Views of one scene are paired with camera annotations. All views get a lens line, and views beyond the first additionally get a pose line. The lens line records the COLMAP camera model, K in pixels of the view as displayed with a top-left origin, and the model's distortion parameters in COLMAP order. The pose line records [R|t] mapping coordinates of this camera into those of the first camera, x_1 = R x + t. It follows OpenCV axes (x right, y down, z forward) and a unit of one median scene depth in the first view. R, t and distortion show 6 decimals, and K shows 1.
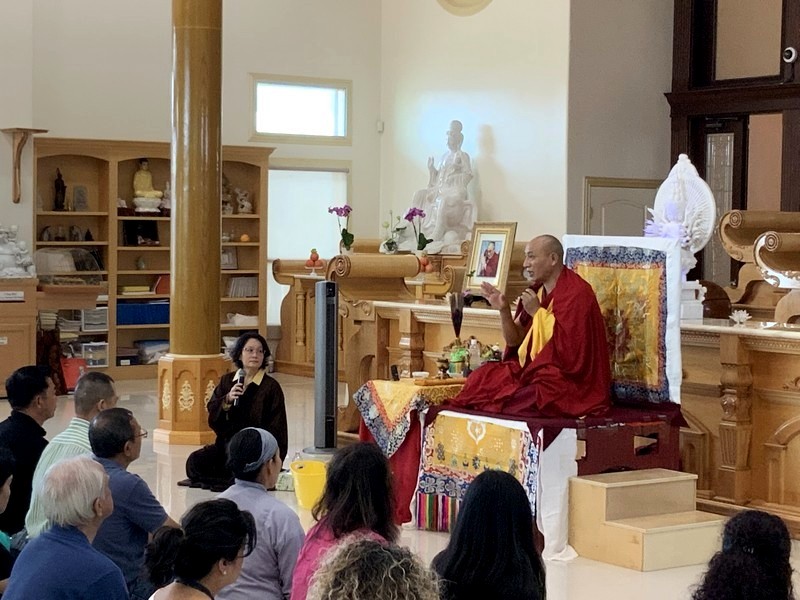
lens RADIAL K [[1676.2, 0, 400.0], [0, 1676.2, 300.0], [0, 0, 1]] dist [0.059940, 0.340530]
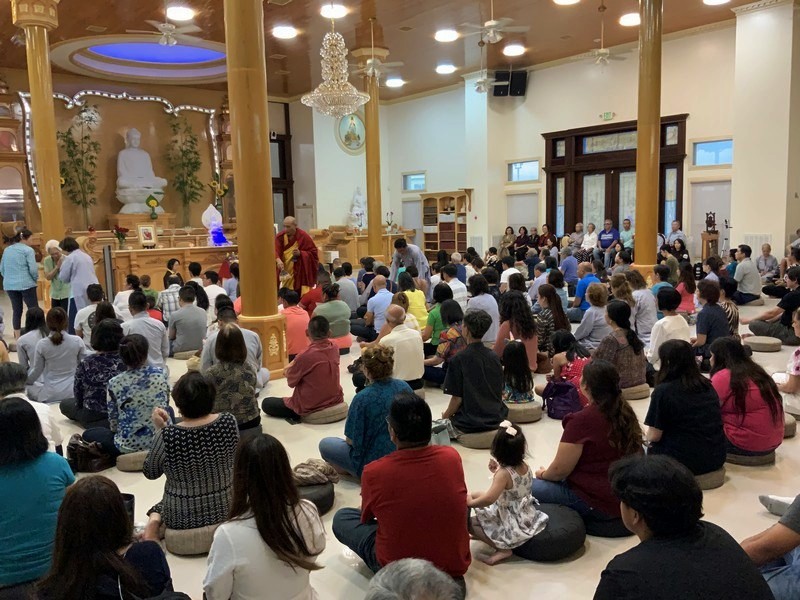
lens RADIAL K [[664.1, 0, 400.0], [0, 664.1, 300.0], [0, 0, 1]] dist [0.083754, -0.172616]
pose [[-0.031191, -0.132039, 0.990754, -0.850755], [0.063461, 0.988974, 0.133800, -0.026791], [-0.997497, 0.067048, -0.022468, 0.345189]]
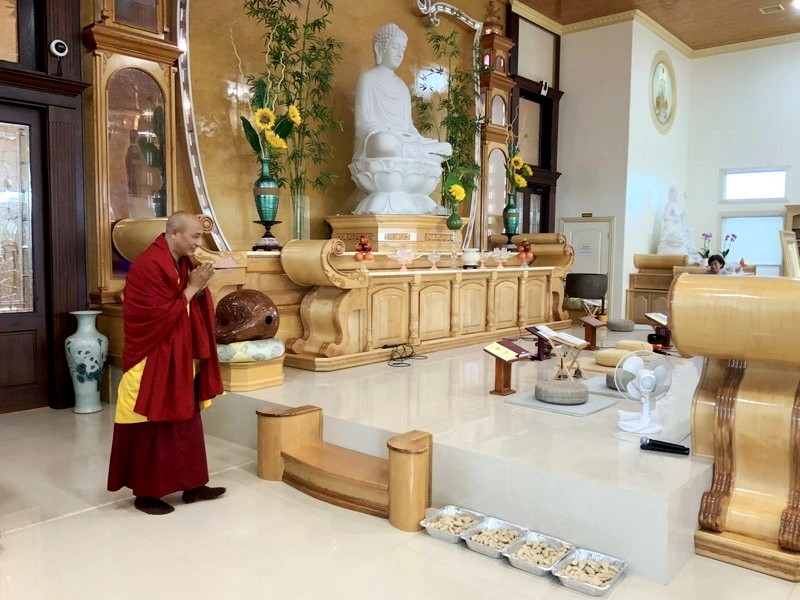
lens RADIAL K [[664.1, 0, 400.0], [0, 664.1, 300.0], [0, 0, 1]] dist [0.083754, -0.172616]
pose [[-0.172989, -0.087092, 0.981066, -0.177051], [0.028413, 0.995227, 0.093359, -0.031721], [-0.984514, 0.044025, -0.169689, 0.844271]]
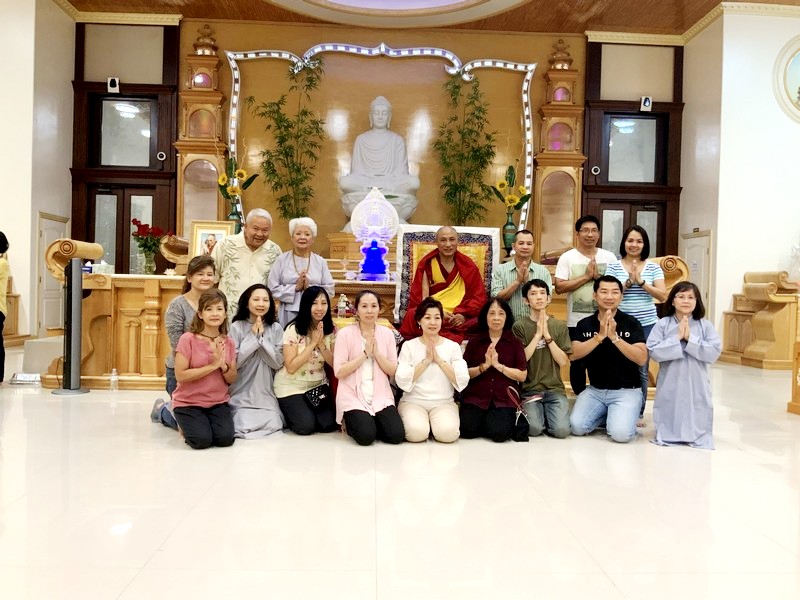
lens RADIAL K [[664.1, 0, 400.0], [0, 664.1, 300.0], [0, 0, 1]] dist [0.083754, -0.172616]
pose [[0.588784, -0.011720, 0.808206, -0.206581], [0.015186, 0.999879, 0.003436, 0.015000], [-0.808148, 0.010250, 0.588890, 0.336445]]
